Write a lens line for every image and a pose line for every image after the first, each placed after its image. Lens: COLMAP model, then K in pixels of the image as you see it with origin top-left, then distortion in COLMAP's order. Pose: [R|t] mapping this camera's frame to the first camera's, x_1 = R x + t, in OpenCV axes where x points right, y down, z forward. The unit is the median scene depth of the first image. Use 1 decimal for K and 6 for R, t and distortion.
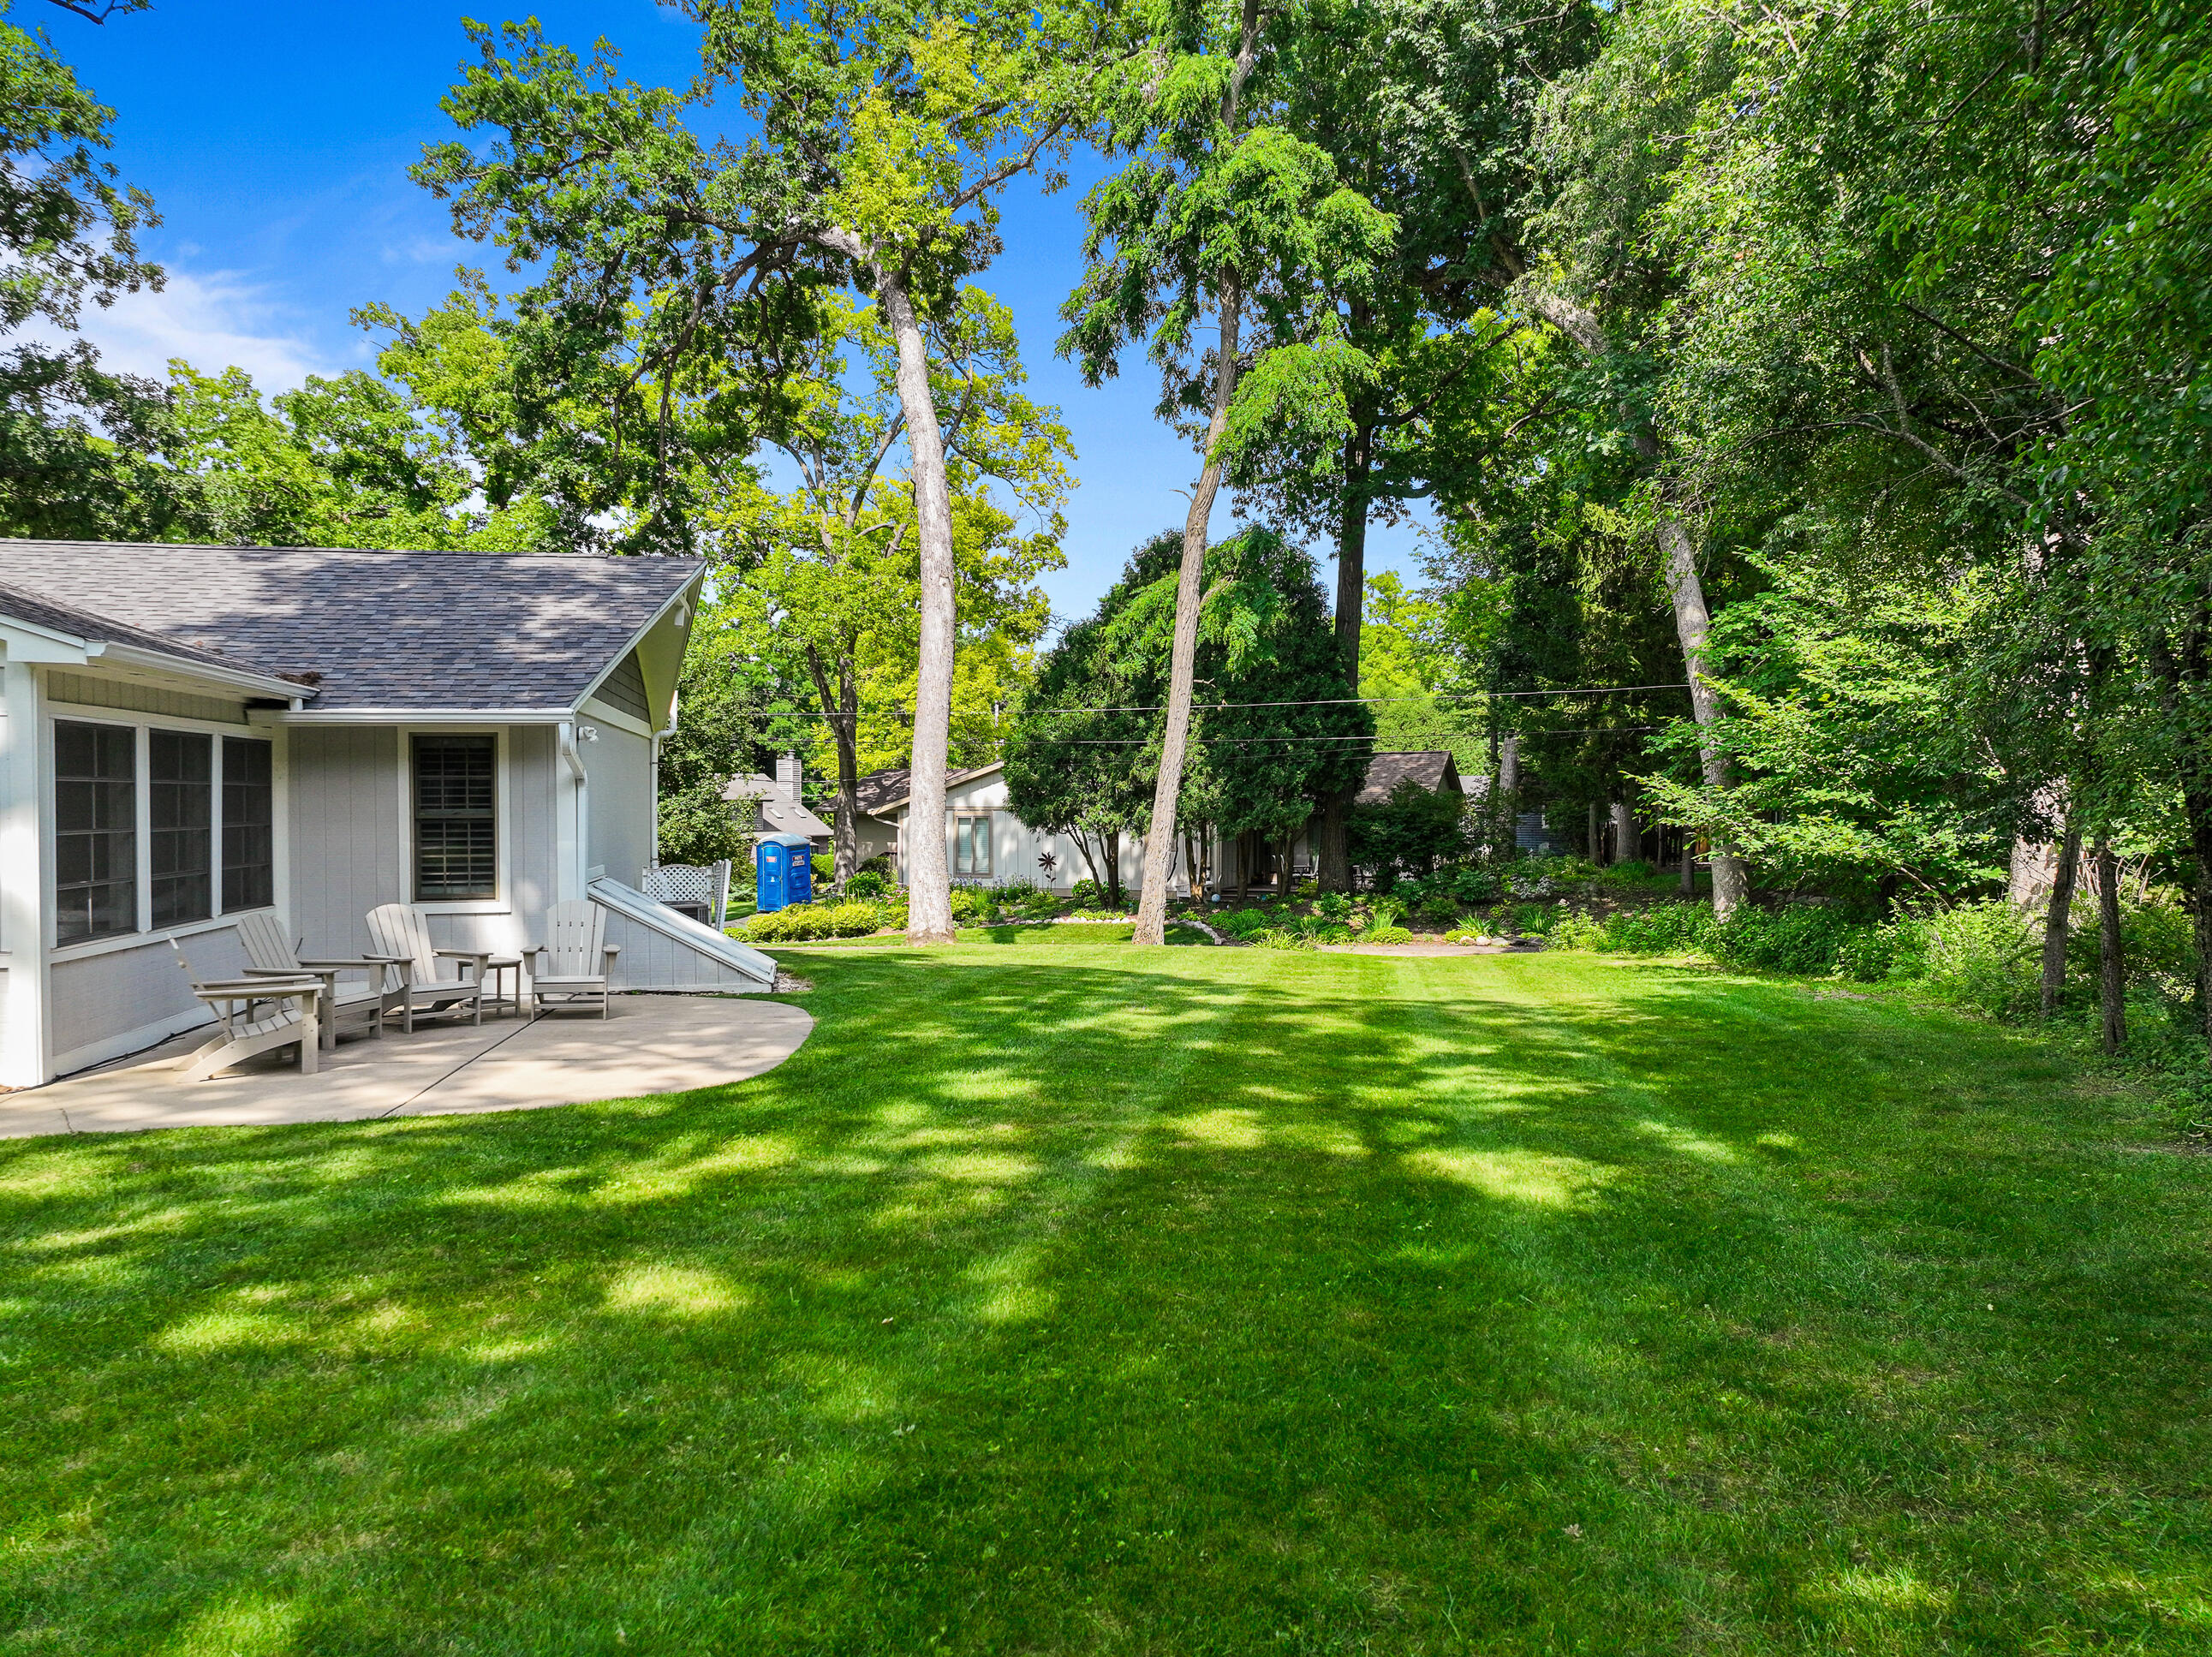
lens RADIAL K [[1531.9, 0, 1106.0], [0, 1531.9, 828.5], [0, 0, 1]] dist [-0.000556, 0.000022]
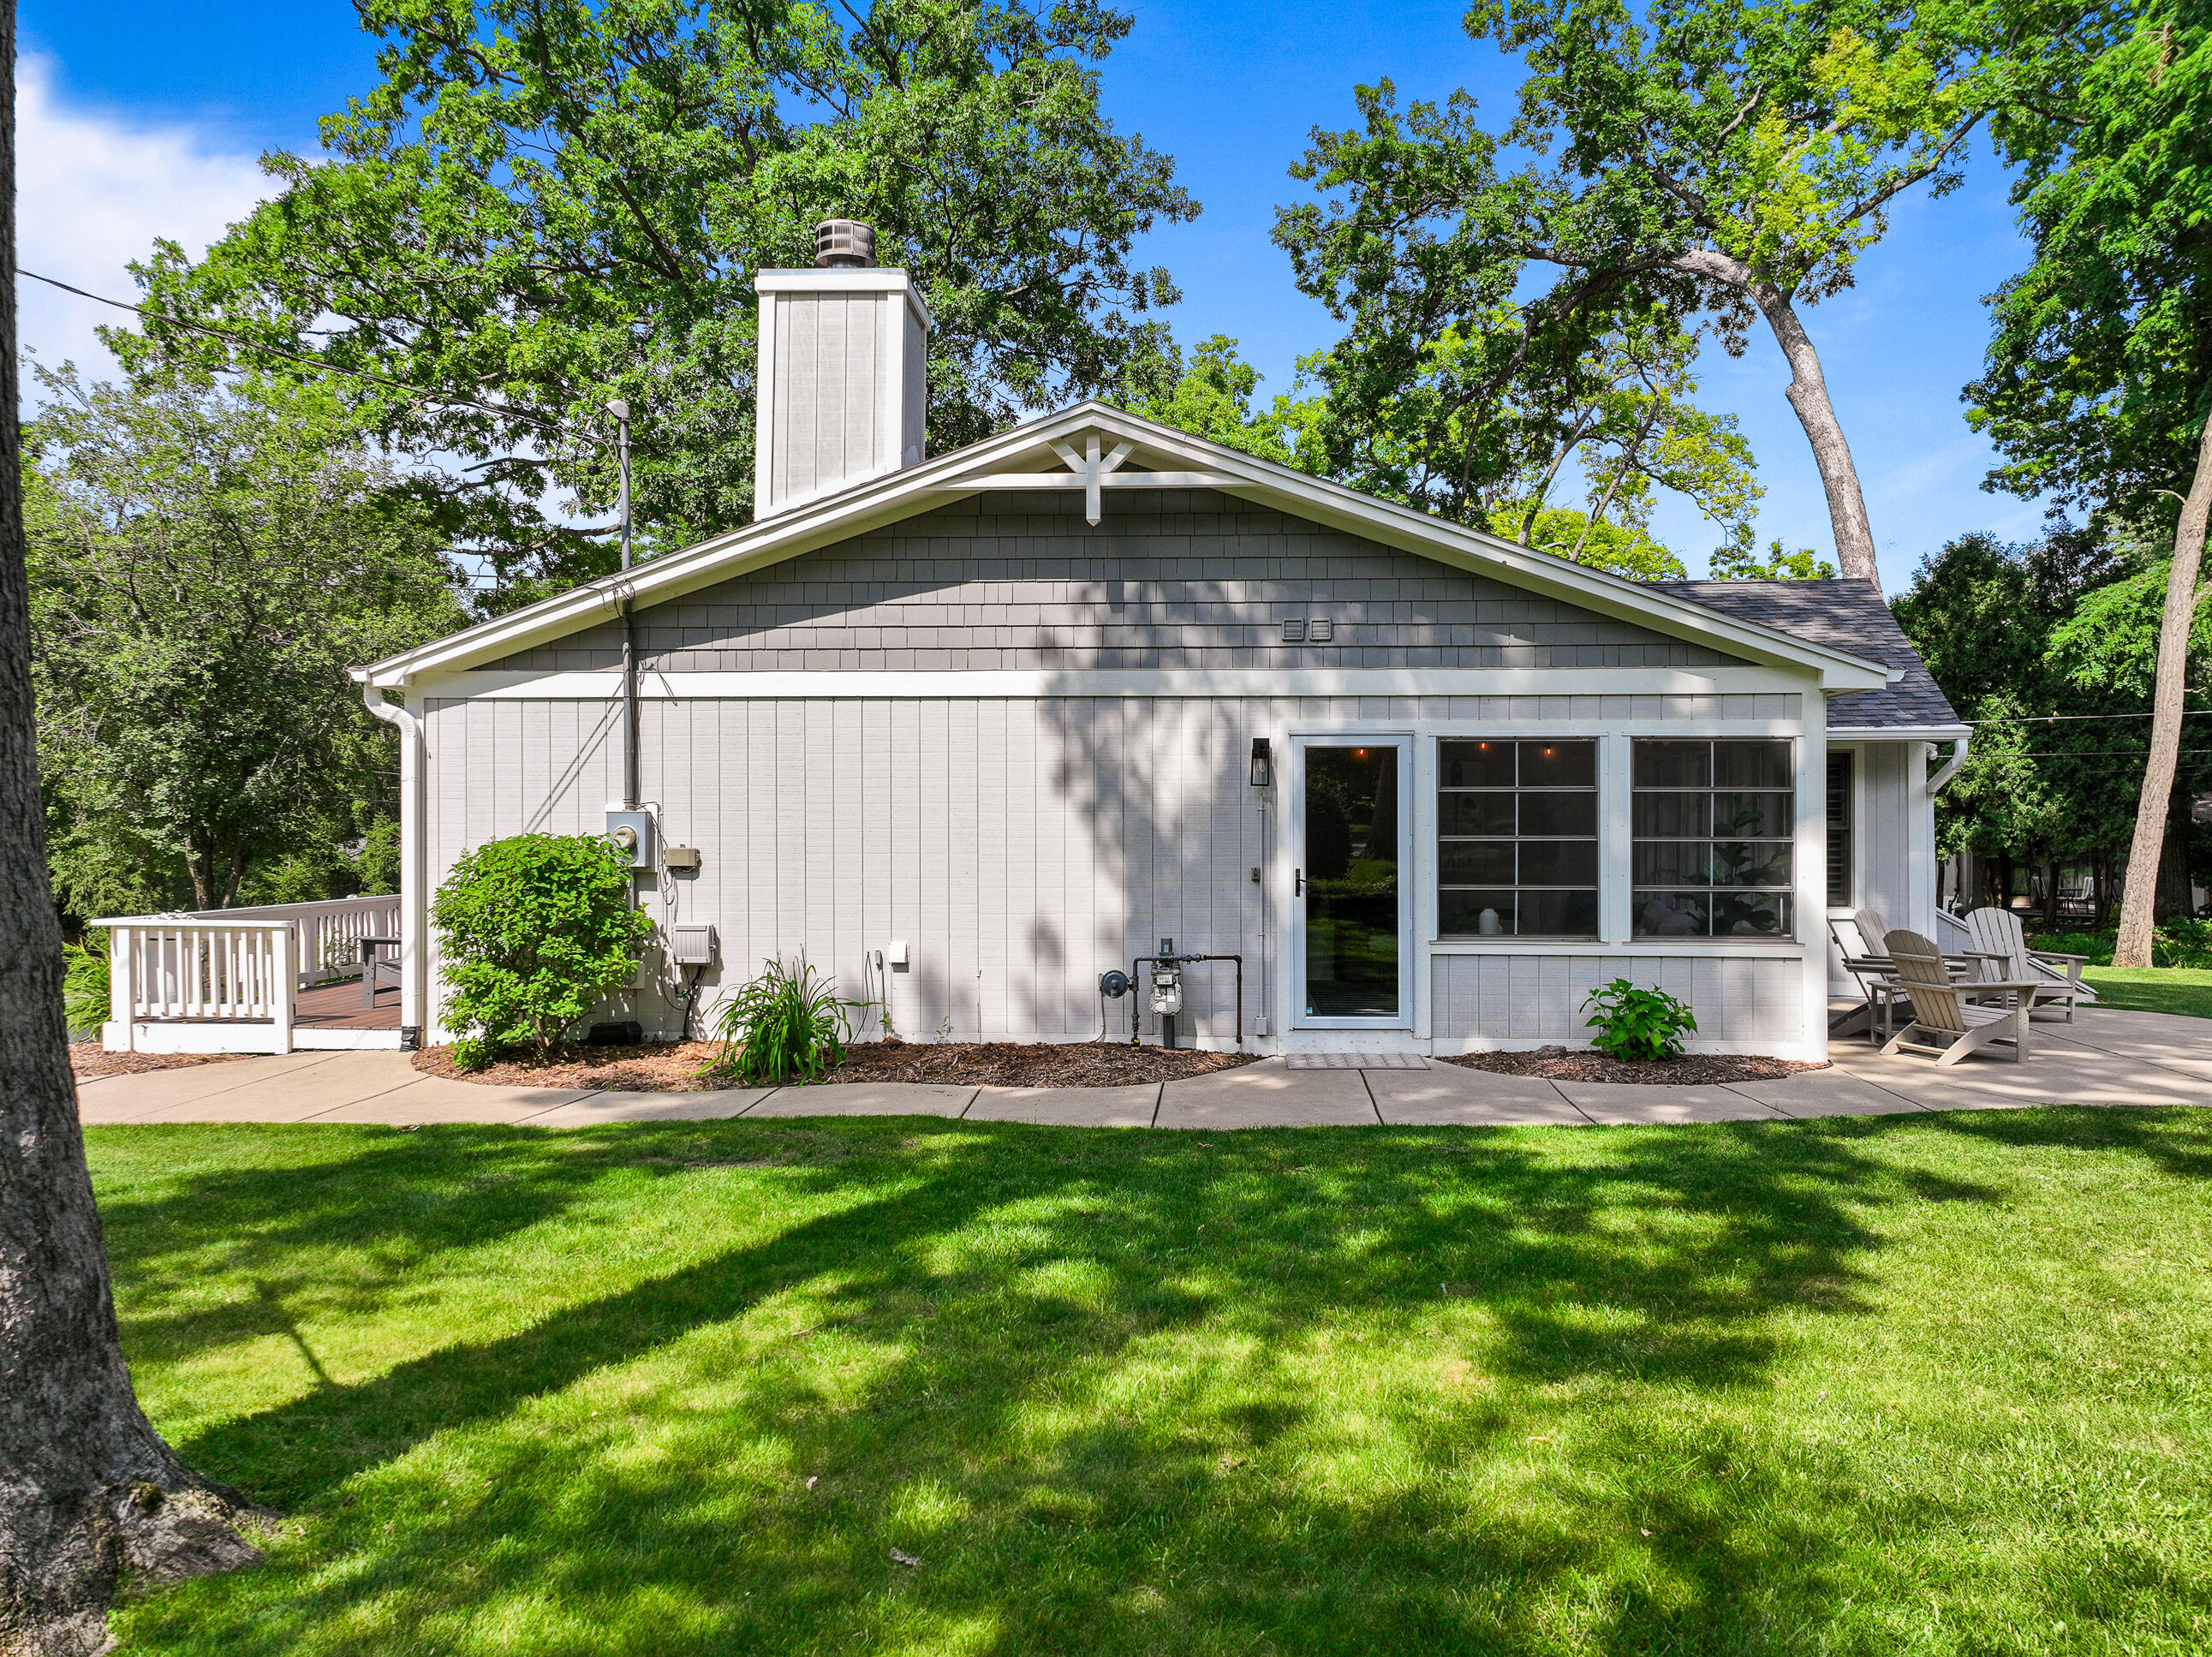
lens RADIAL K [[1566.7, 0, 1106.0], [0, 1566.7, 828.5], [0, 0, 1]] dist [0.002908, 0.041241]
pose [[0.975764, -0.002499, -0.218810, -0.326486], [-0.001020, 0.999872, -0.015967, 0.005379], [0.218822, 0.015803, 0.975637, -0.089965]]
